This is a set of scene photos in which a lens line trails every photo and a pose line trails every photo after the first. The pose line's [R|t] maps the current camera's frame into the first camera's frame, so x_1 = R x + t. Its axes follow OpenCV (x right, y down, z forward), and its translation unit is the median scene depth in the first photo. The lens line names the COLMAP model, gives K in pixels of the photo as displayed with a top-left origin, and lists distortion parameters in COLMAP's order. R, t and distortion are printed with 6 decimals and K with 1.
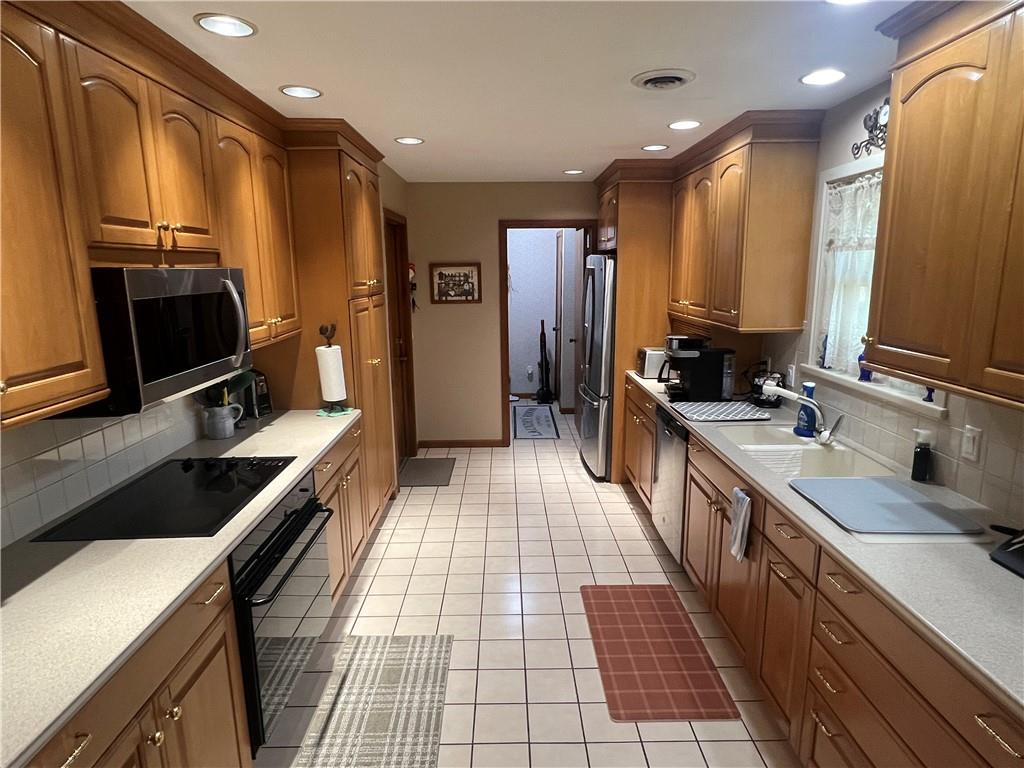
lens RADIAL K [[594.4, 0, 511.5], [0, 594.4, 384.9], [0, 0, 1]] dist [-0.000027, 0.000000]
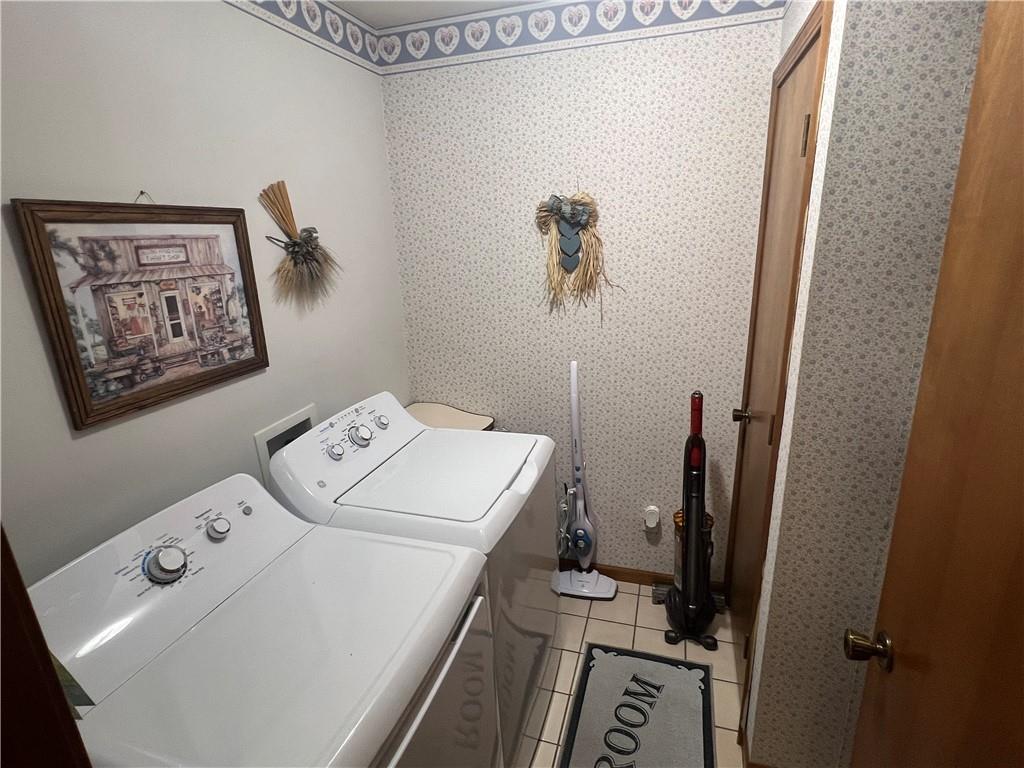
lens RADIAL K [[519.9, 0, 512.7], [0, 519.9, 382.3], [0, 0, 1]] dist [-0.000245, -0.000009]
pose [[0.950166, 0.065019, -0.304890, 0.042287], [-0.035792, 0.994294, 0.100495, -0.133942], [0.309684, -0.084574, 0.947071, 0.711377]]
